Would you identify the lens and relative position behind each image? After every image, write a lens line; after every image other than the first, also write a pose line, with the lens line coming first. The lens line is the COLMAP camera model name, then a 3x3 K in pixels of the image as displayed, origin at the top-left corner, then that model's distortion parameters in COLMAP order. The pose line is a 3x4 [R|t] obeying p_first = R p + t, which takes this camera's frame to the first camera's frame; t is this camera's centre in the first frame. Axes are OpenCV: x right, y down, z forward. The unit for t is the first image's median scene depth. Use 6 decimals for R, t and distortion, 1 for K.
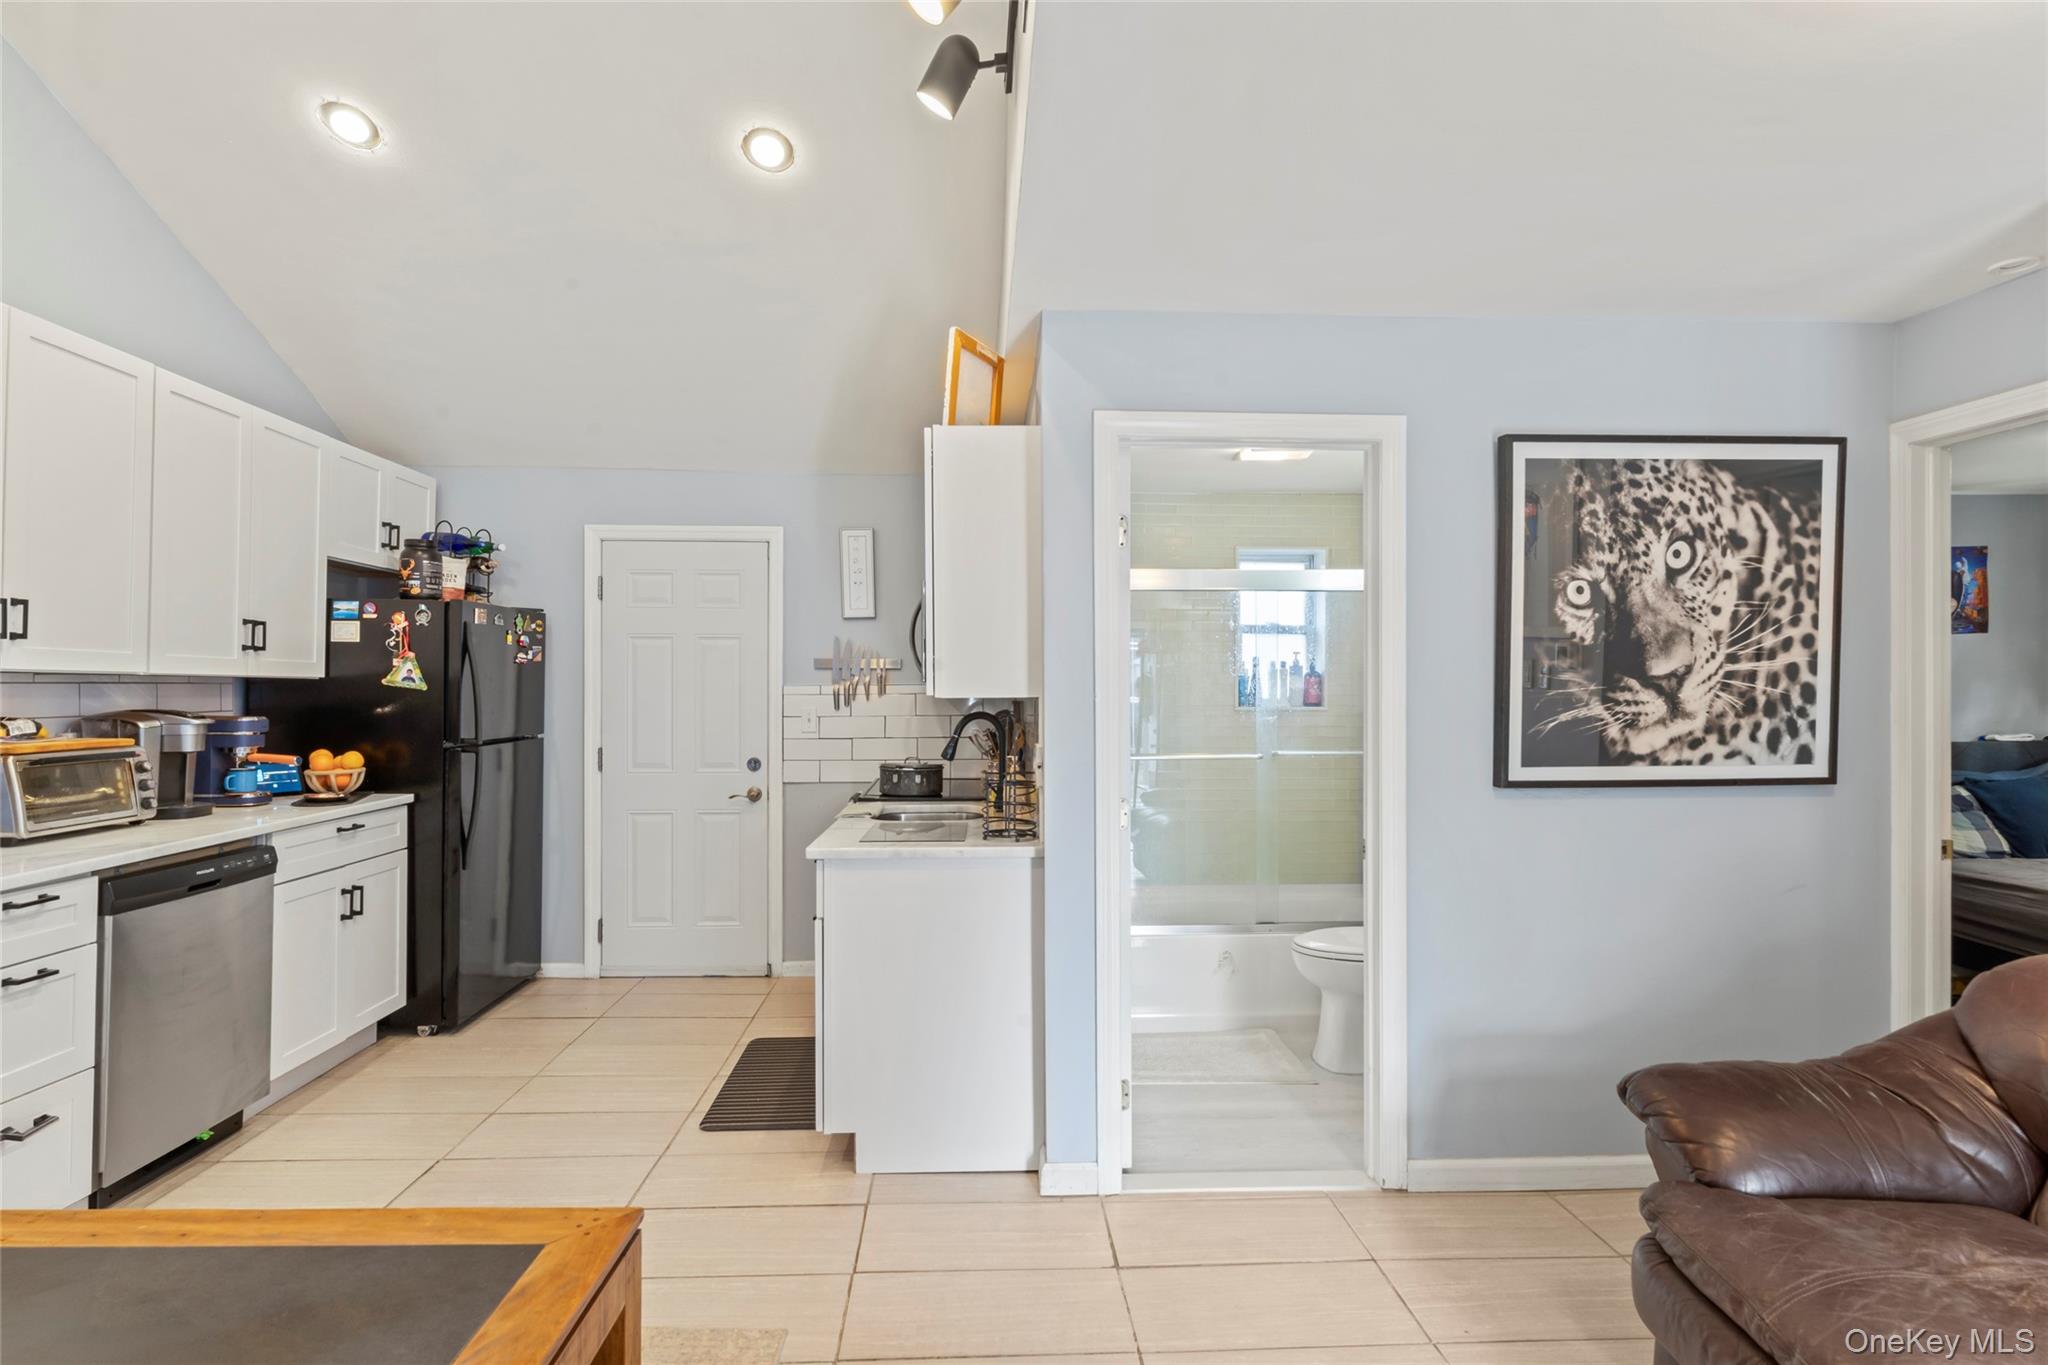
lens RADIAL K [[1018.6, 0, 1030.6], [0, 1018.6, 691.9], [0, 0, 1]] dist [-0.003080, -0.000068]
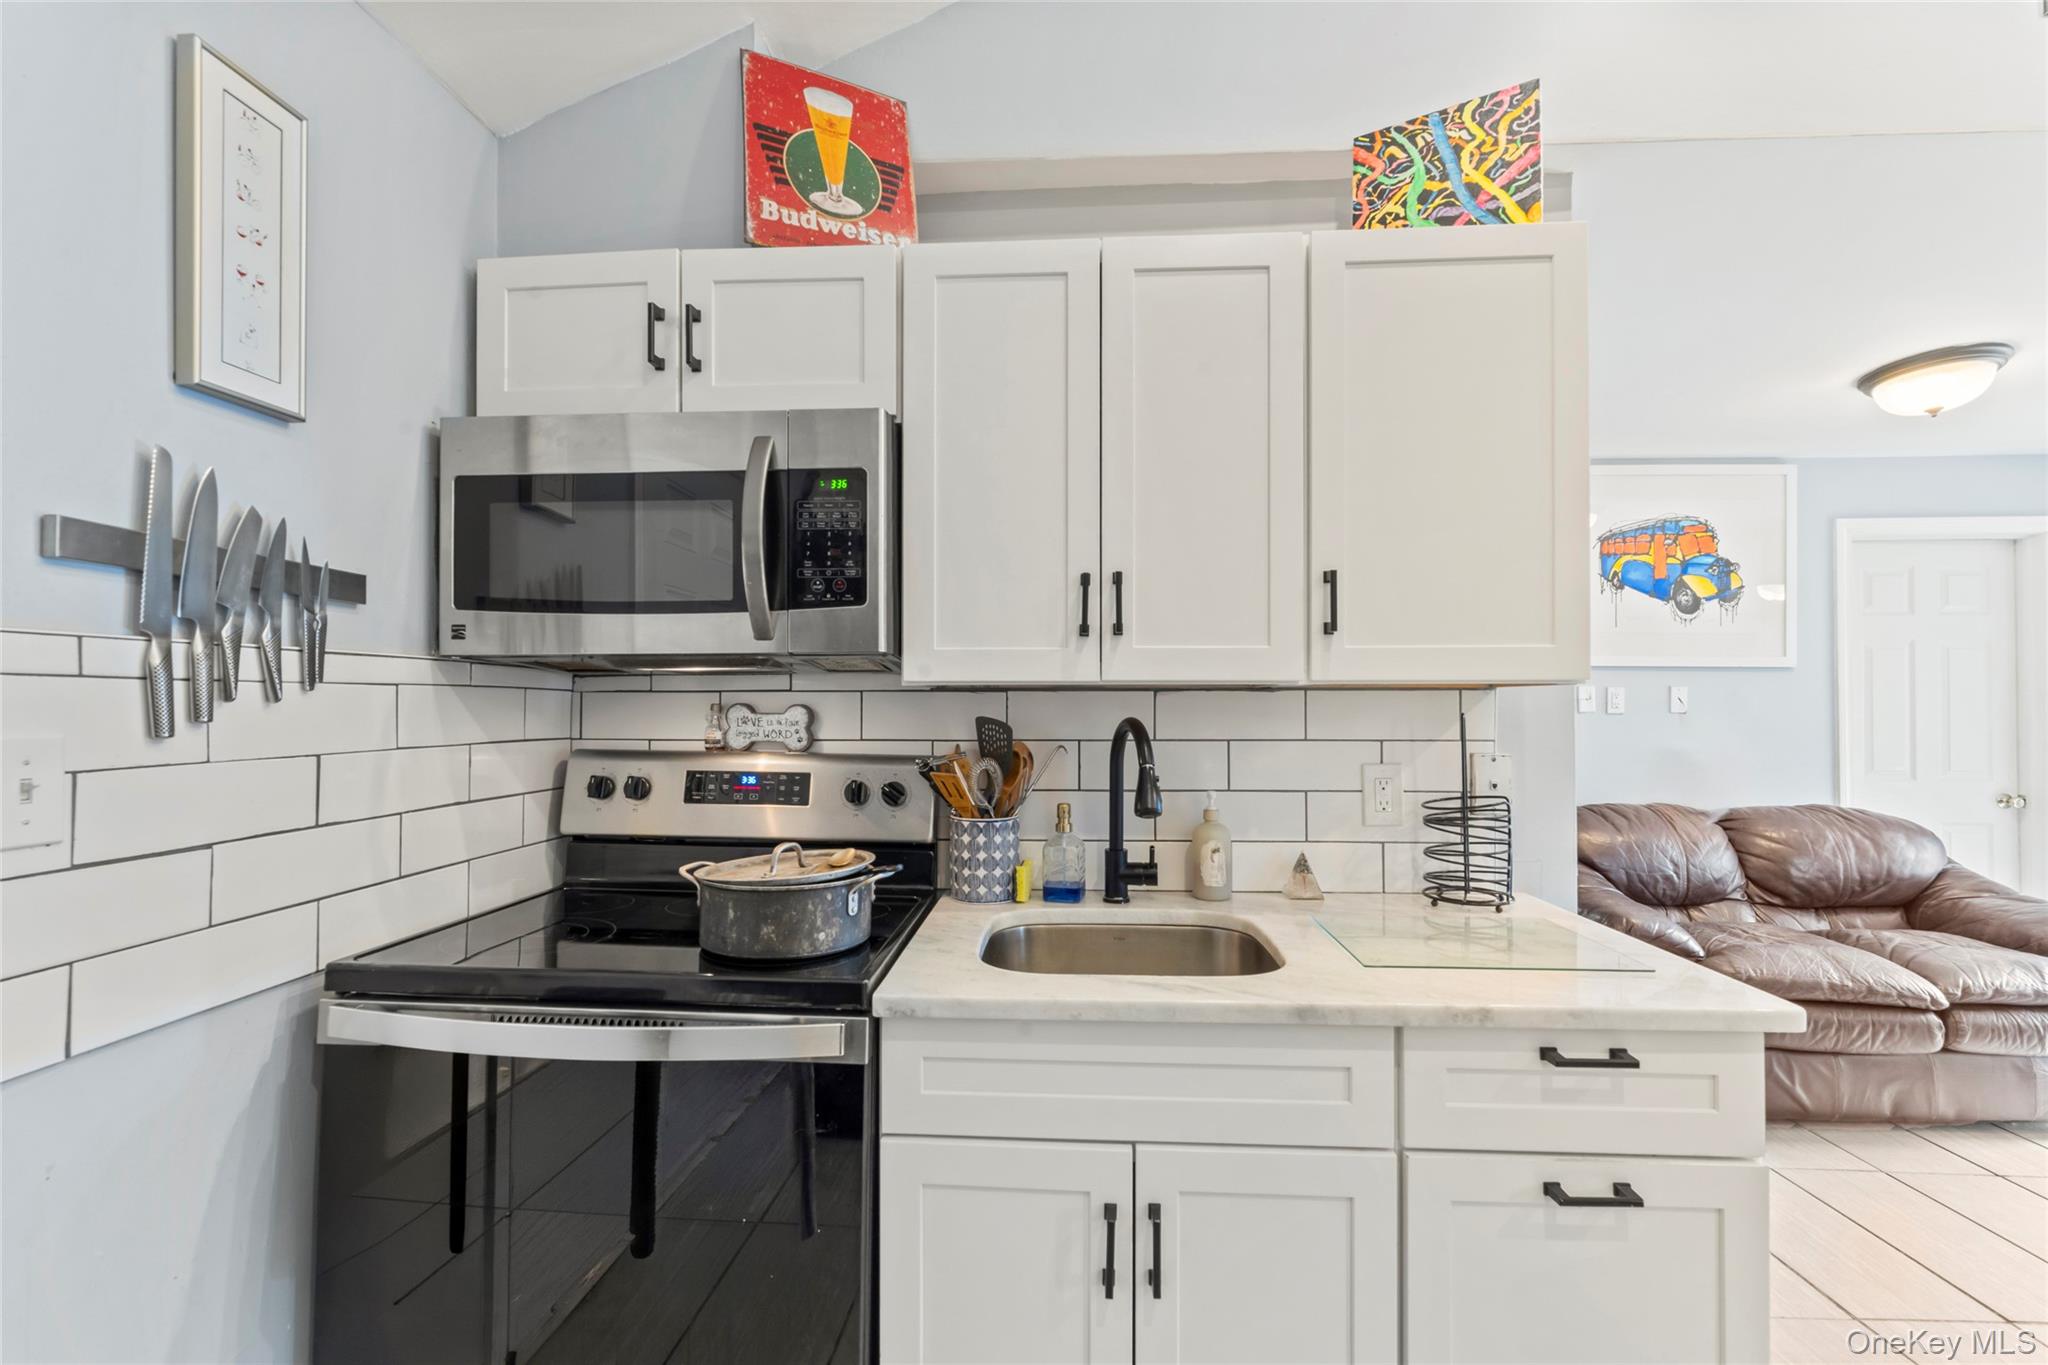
lens RADIAL K [[850.3, 0, 1023.8], [0, 850.3, 695.0], [0, 0, 1]] dist [-0.003153, 0.000115]
pose [[0.109866, 0.014784, 0.993836, -0.587259], [0.004617, 0.999871, -0.015384, 0.017041], [-0.993936, 0.006279, 0.109783, 1.205122]]
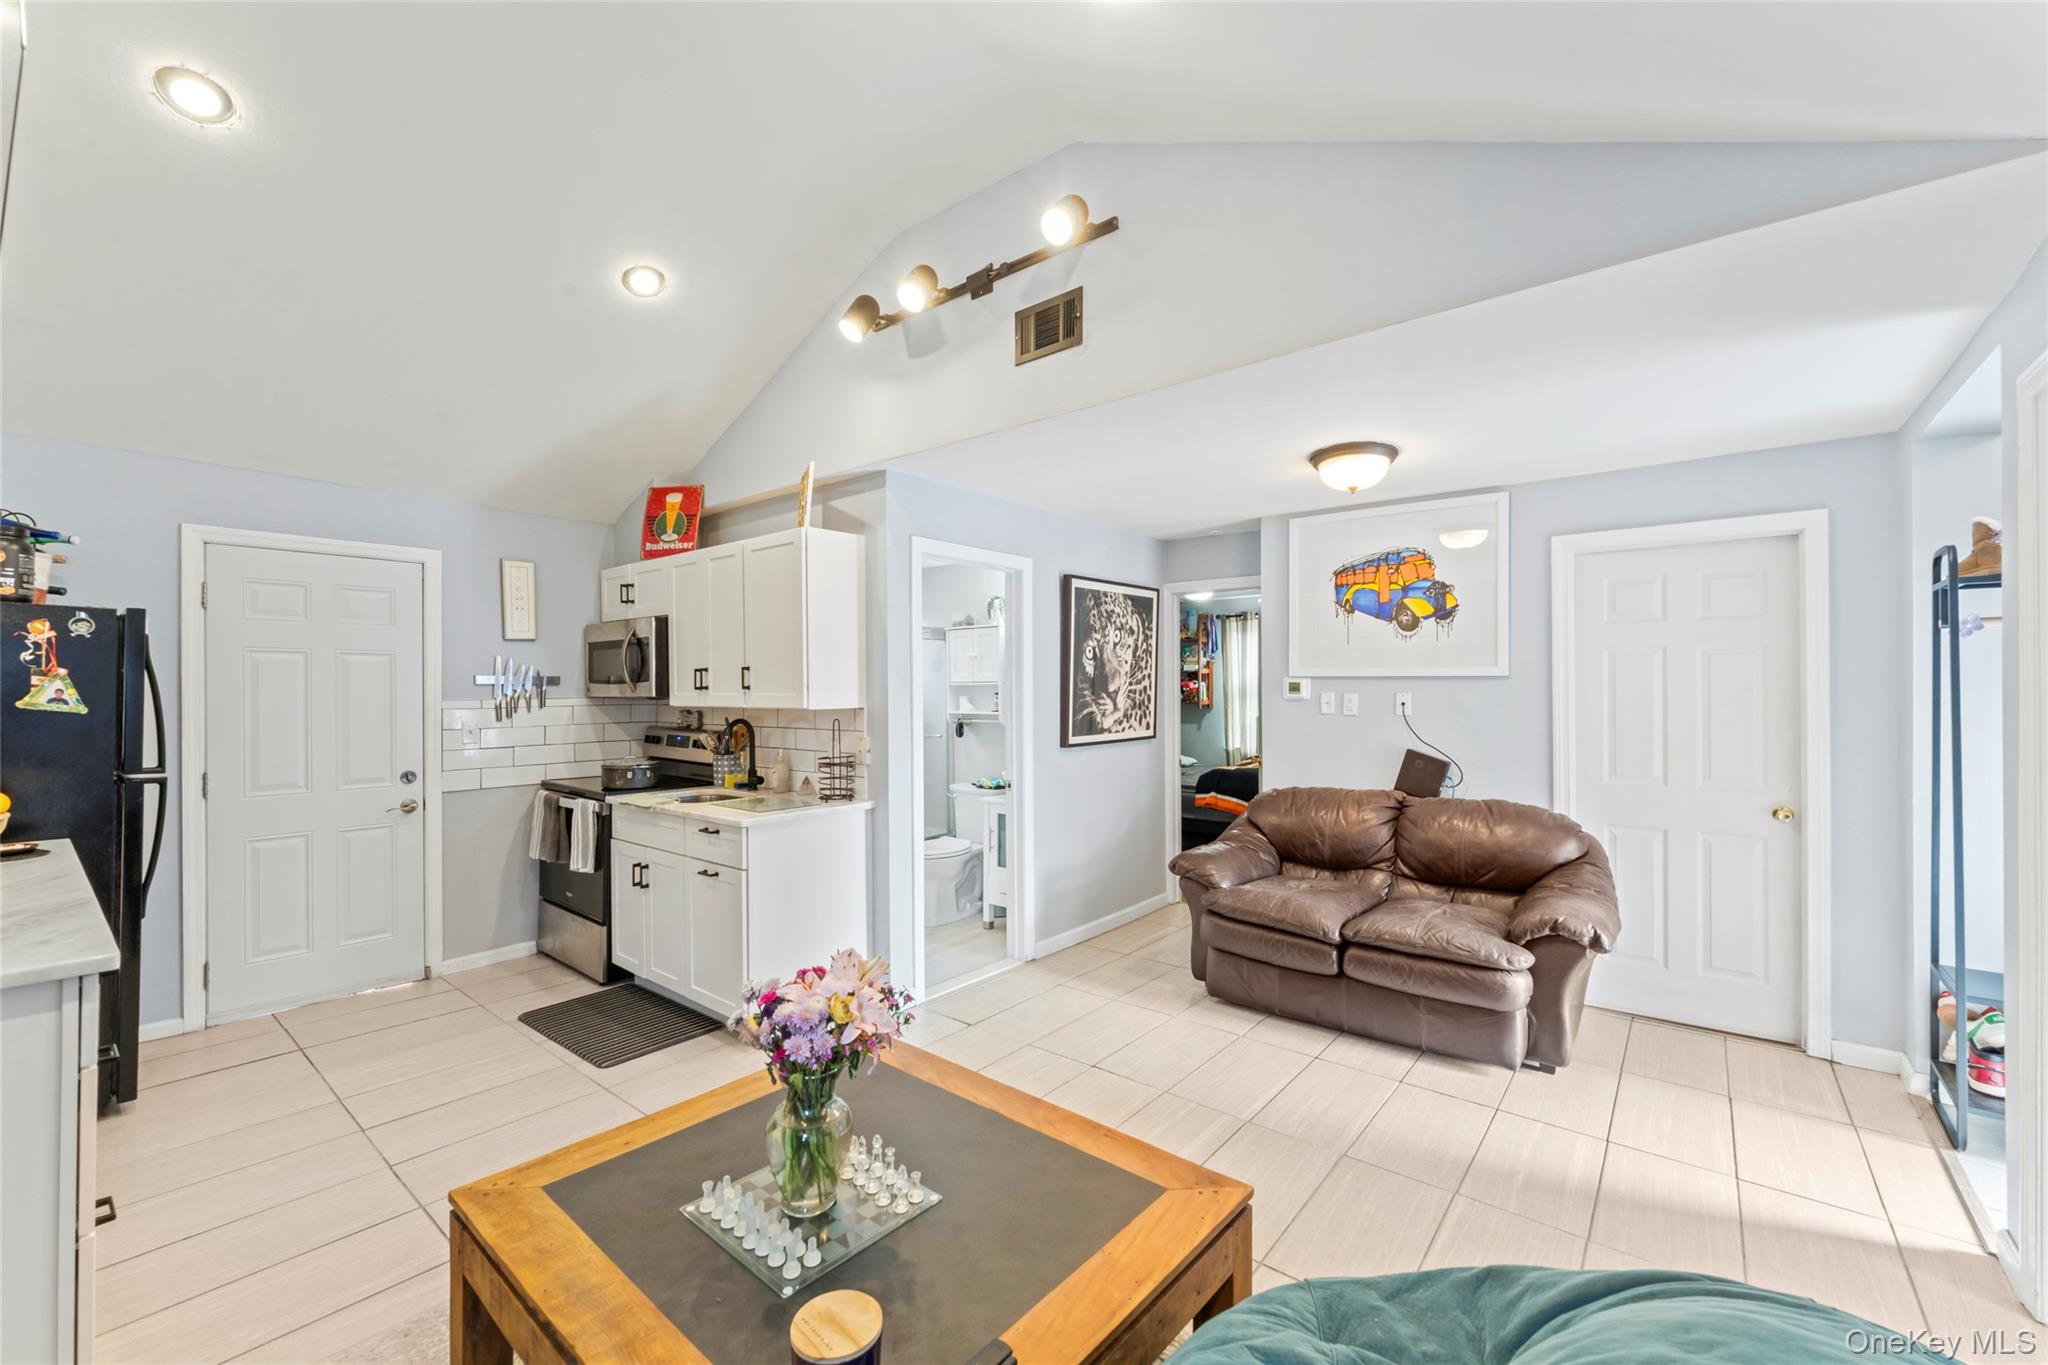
lens RADIAL K [[822.3, 0, 1029.2], [0, 822.3, 688.8], [0, 0, 1]] dist [-0.002665, -0.000184]
pose [[0.674054, -0.003947, 0.738672, -0.725145], [0.008344, 0.999963, -0.002271, -0.018192], [-0.738635, 0.007694, 0.674061, -0.045051]]
